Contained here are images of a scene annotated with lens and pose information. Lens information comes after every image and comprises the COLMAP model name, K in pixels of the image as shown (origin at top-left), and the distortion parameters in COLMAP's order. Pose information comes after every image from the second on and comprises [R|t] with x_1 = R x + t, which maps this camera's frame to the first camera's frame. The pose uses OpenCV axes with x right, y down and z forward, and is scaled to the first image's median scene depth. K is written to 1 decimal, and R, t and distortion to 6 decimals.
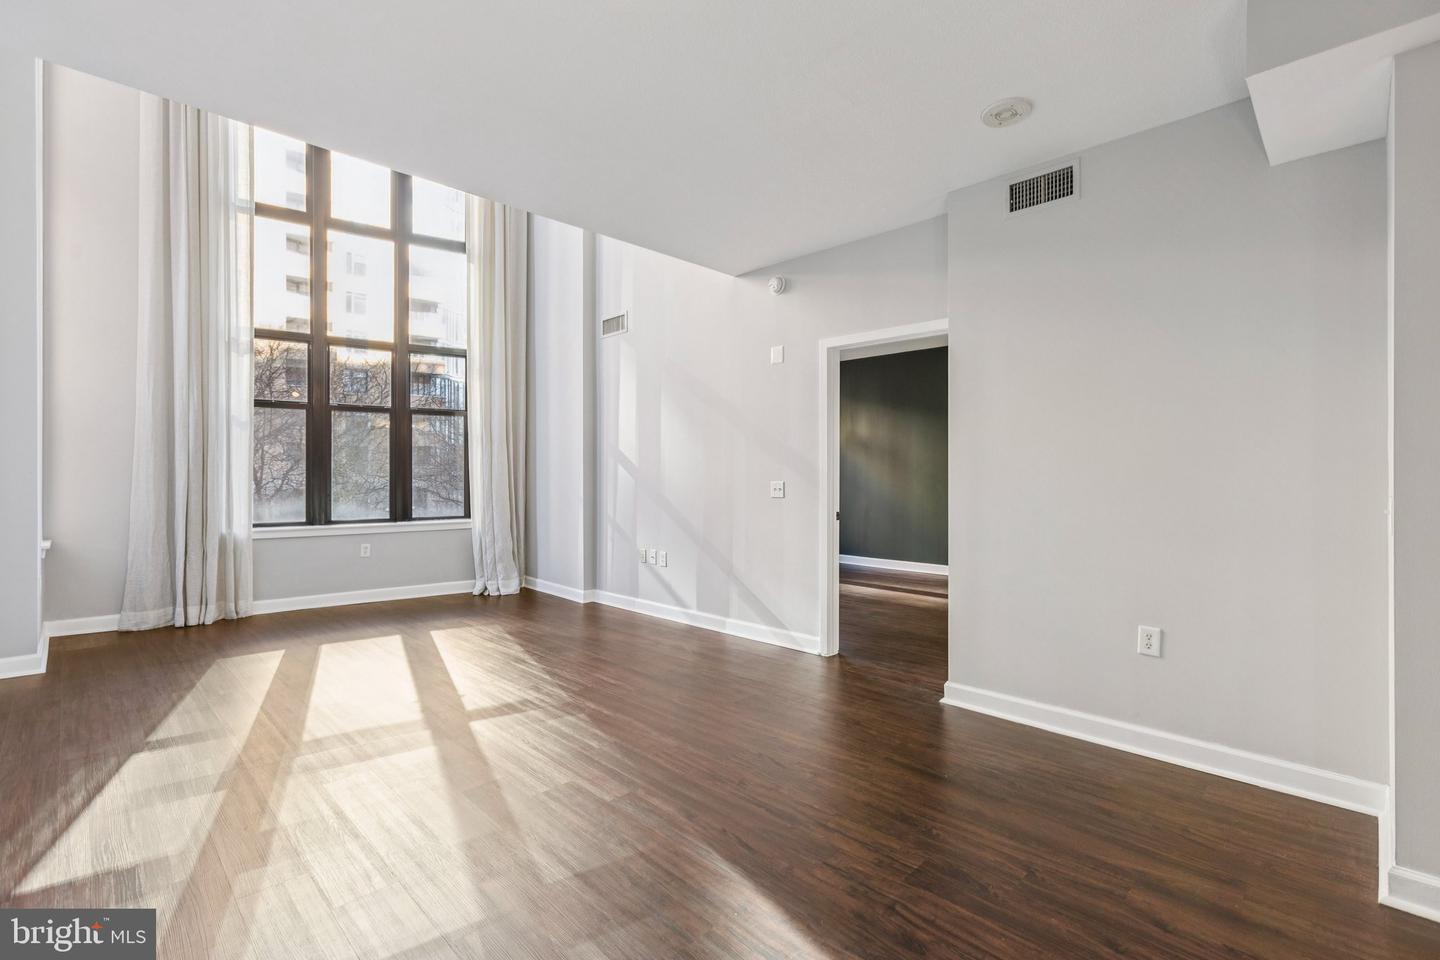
lens RADIAL K [[651.6, 0, 722.8], [0, 651.6, 474.5], [0, 0, 1]] dist [0.001392, 0.006506]
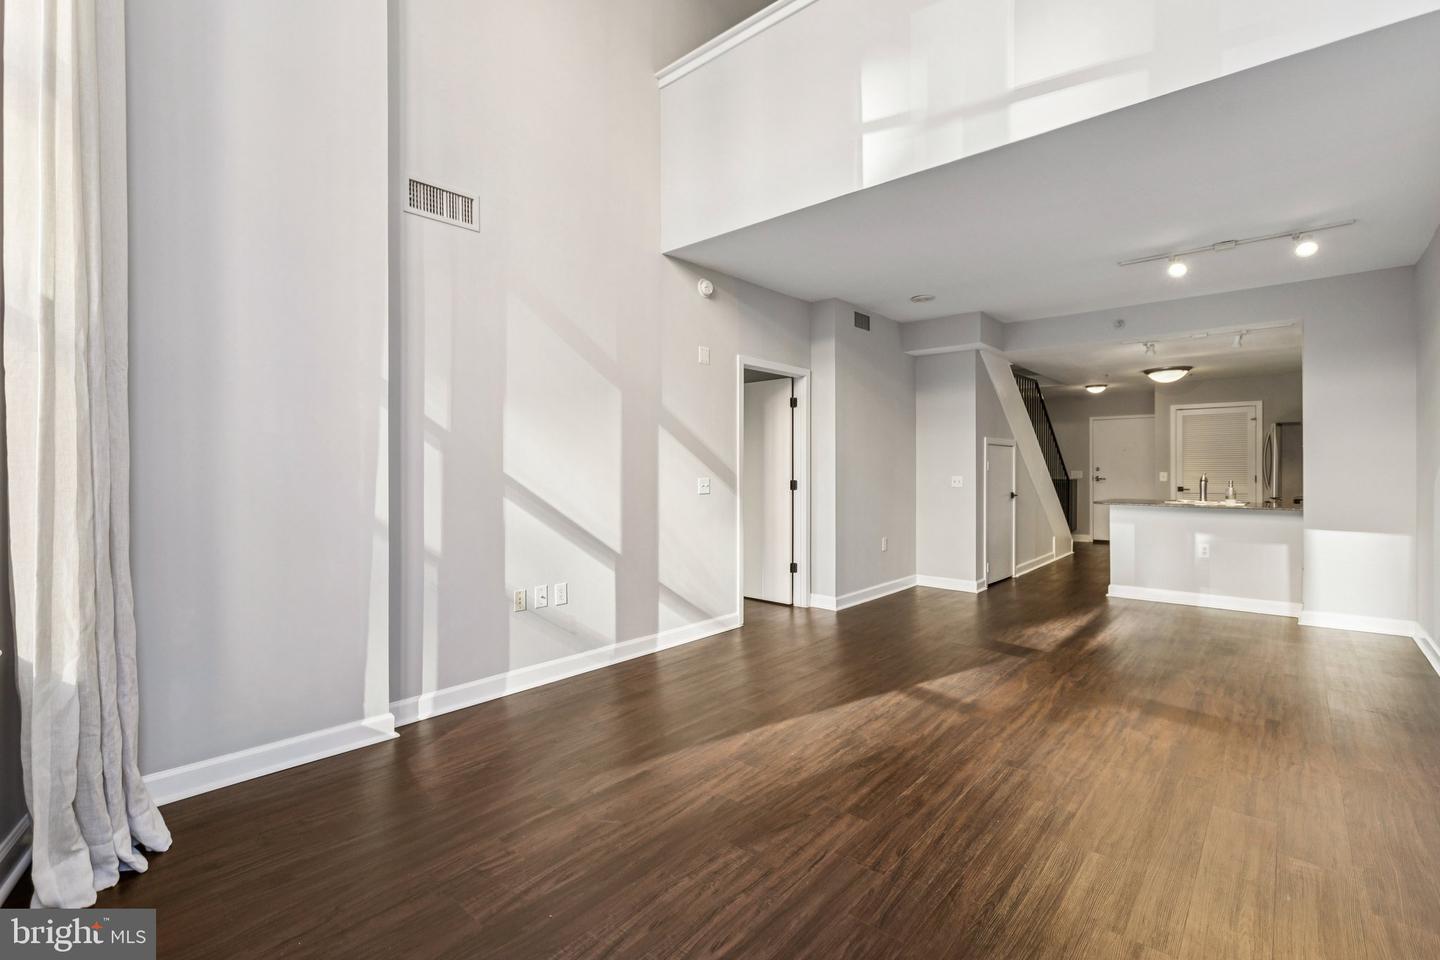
lens RADIAL K [[651.6, 0, 729.6], [0, 651.6, 476.9], [0, 0, 1]] dist [0.001392, 0.006506]
pose [[-0.074265, 0.000076, 0.997239, -0.747545], [0.019205, 0.999815, 0.001354, 0.007050], [-0.997054, 0.019253, -0.074253, 0.815374]]
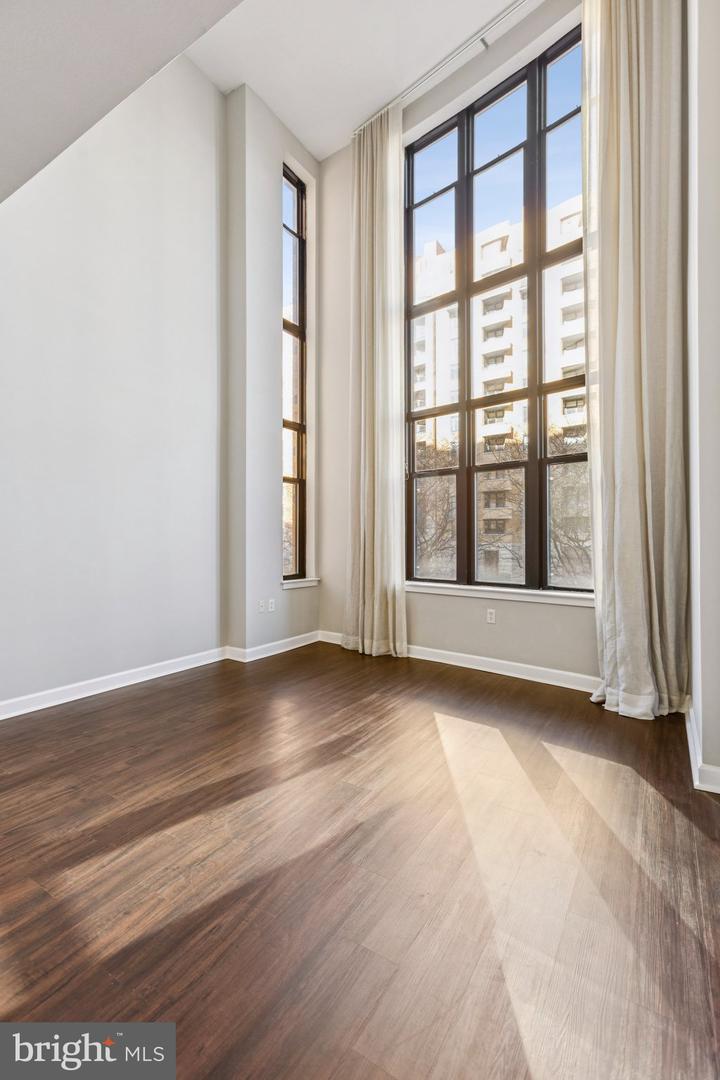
lens RADIAL K [[488.7, 0, 358.7], [0, 488.7, 535.5], [0, 0, 1]] dist [0.001392, 0.006506]
pose [[0.219883, -0.007482, -0.975497, 0.104409], [-0.001489, 0.999967, -0.008005, 0.006721], [0.975525, 0.003213, 0.219865, 0.697059]]
